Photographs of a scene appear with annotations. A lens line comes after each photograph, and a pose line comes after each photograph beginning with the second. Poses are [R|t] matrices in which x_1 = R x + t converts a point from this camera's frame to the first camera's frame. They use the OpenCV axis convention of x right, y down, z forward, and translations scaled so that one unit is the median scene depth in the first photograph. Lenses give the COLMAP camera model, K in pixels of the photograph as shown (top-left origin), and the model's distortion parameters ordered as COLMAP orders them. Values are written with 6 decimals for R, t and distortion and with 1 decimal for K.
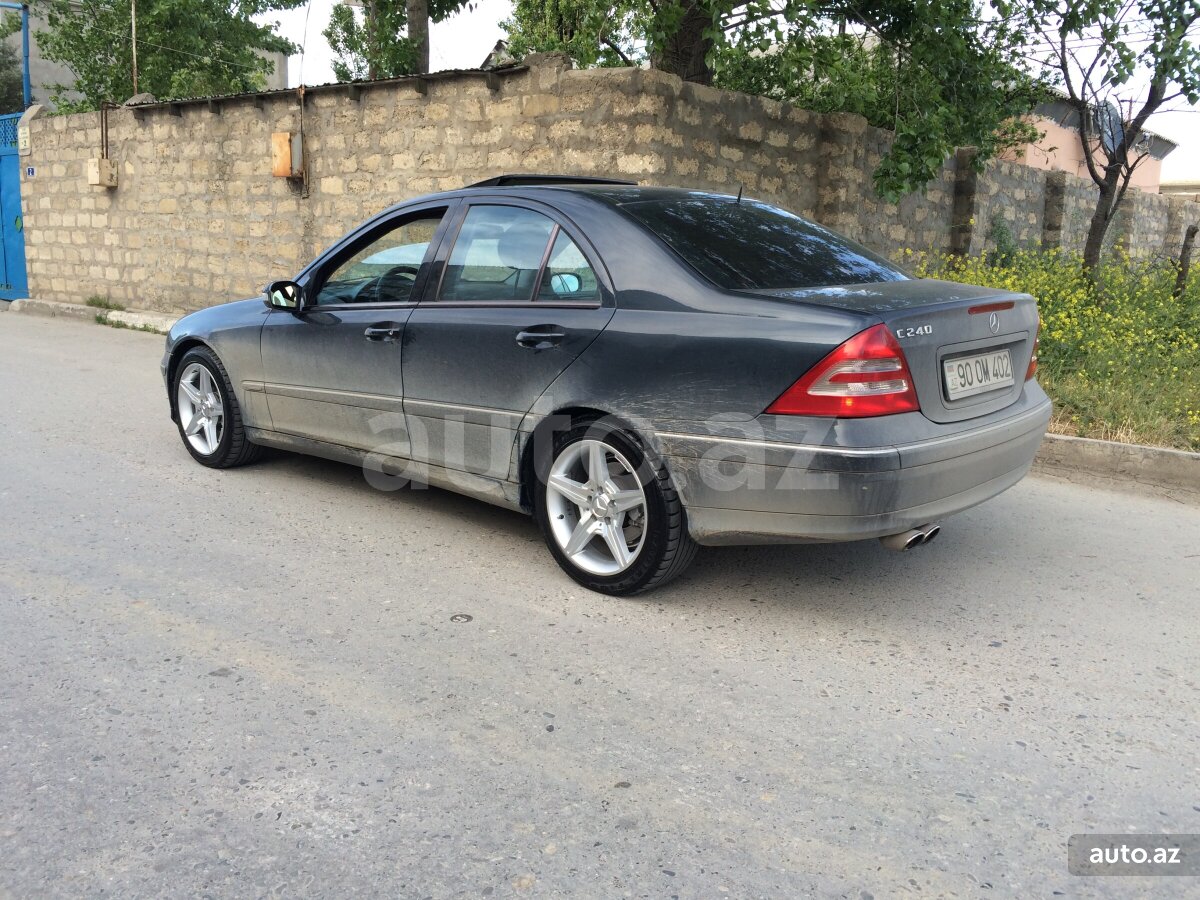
lens RADIAL K [[1026.0, 0, 604.8], [0, 1026.0, 453.2], [0, 0, 1]] dist [0.110189, -0.155305]
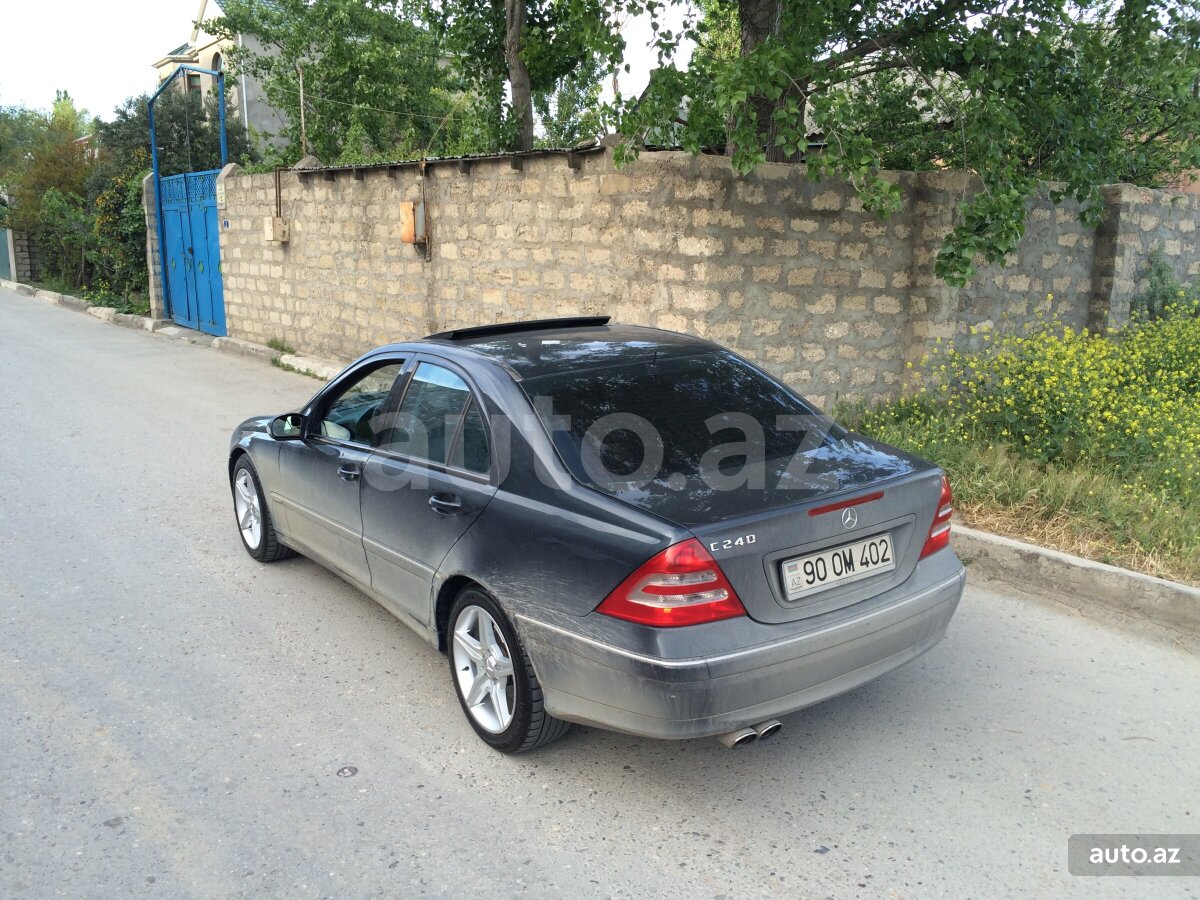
lens RADIAL K [[1026.0, 0, 605.0], [0, 1026.0, 458.1], [0, 0, 1]] dist [0.110189, -0.155305]
pose [[0.976758, 0.021104, -0.213304, 0.137249], [-0.016824, 0.999619, 0.021861, -0.077762], [0.213684, -0.017764, 0.976741, -0.007264]]
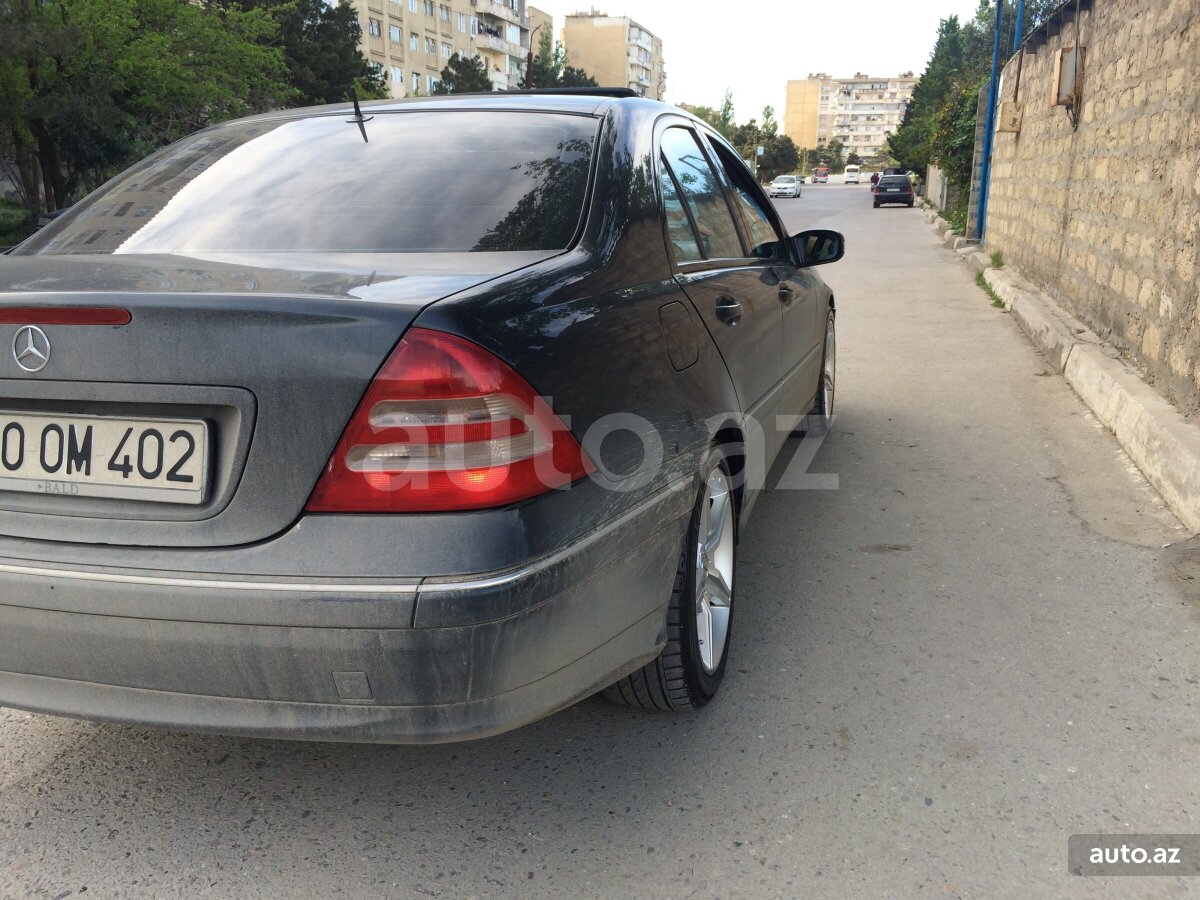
lens RADIAL K [[1026.0, 0, 601.1], [0, 1026.0, 448.2], [0, 0, 1]] dist [0.110189, -0.155305]
pose [[0.420460, 0.197567, -0.885540, 0.348059], [-0.161228, 0.976741, 0.141362, -0.073128], [0.892871, 0.083337, 0.442534, 0.395347]]
